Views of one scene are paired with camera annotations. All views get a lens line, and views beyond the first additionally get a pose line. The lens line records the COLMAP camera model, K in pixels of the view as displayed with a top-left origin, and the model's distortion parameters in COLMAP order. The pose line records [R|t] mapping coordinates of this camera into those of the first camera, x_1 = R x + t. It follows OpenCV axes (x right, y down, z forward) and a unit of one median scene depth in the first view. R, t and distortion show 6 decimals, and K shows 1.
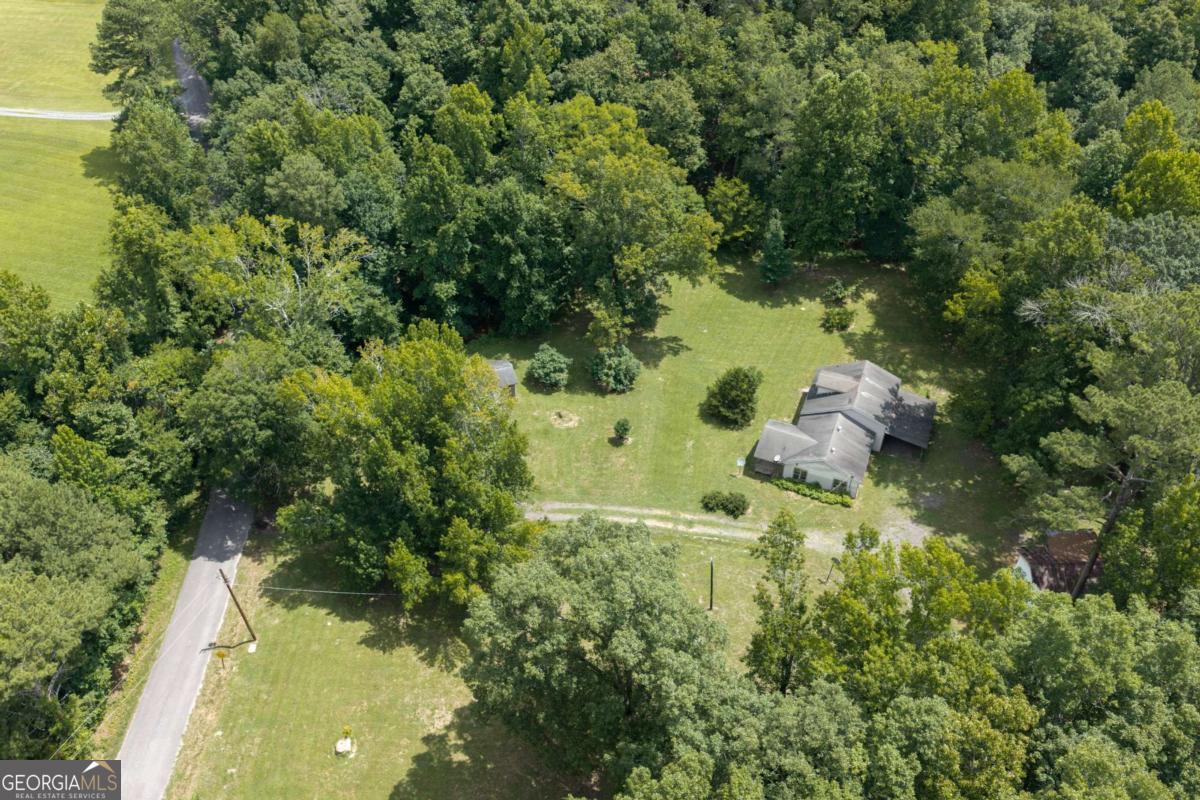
lens RADIAL K [[992.5, 0, 597.1], [0, 992.5, 400.9], [0, 0, 1]] dist [0.017986, -0.028500]
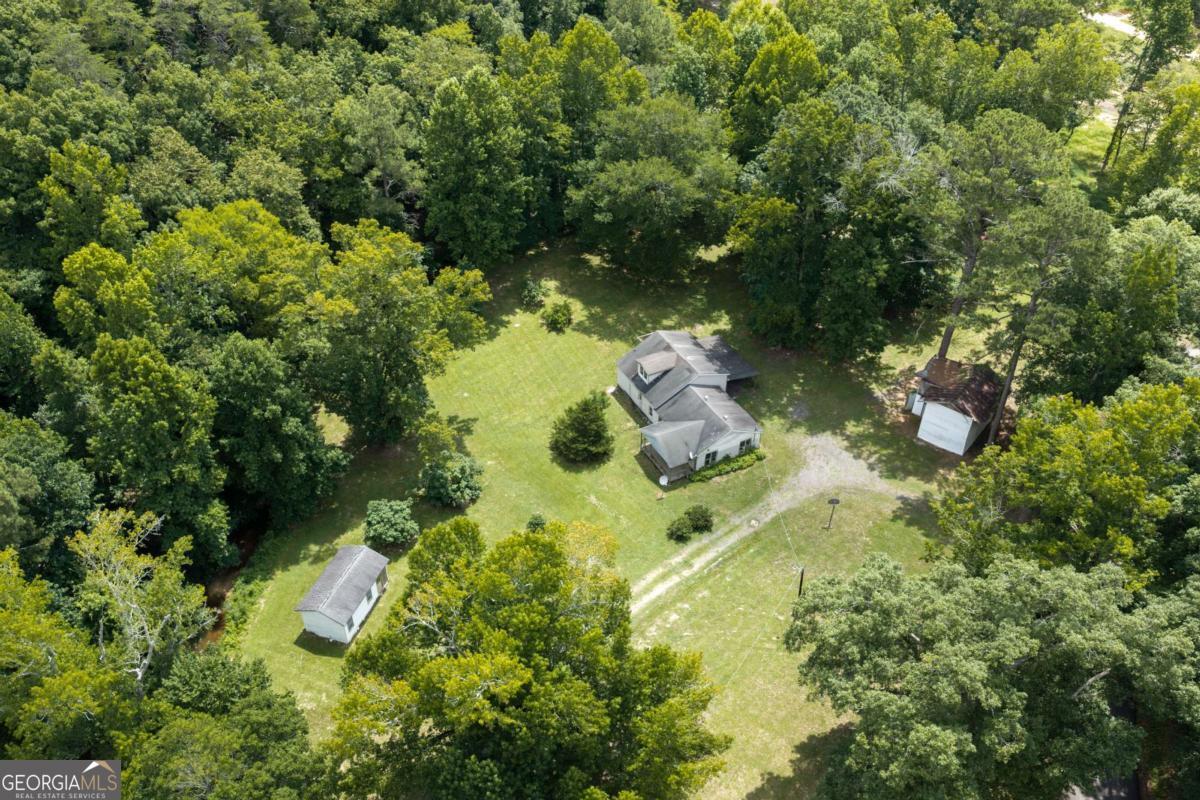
lens RADIAL K [[992.5, 0, 602.8], [0, 992.5, 398.7], [0, 0, 1]] dist [0.017986, -0.028500]
pose [[0.639235, -0.489140, 0.593398, -0.375970], [0.494366, 0.852444, 0.170119, -0.176348], [-0.589051, 0.184610, 0.786726, 0.273711]]
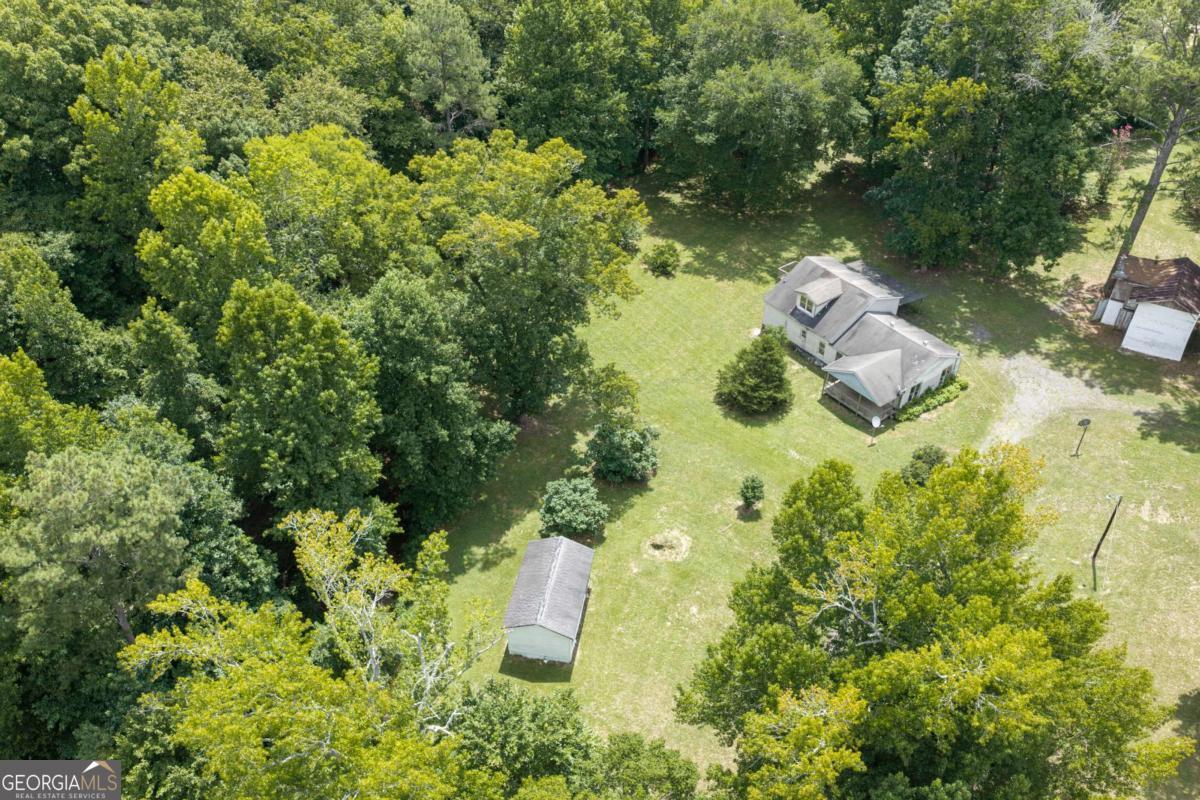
lens RADIAL K [[992.5, 0, 596.9], [0, 992.5, 401.2], [0, 0, 1]] dist [0.017986, -0.028500]
pose [[0.510631, -0.546024, 0.664164, -0.438413], [0.556640, 0.798671, 0.228642, -0.232249], [-0.655292, 0.252949, 0.711764, 0.550967]]
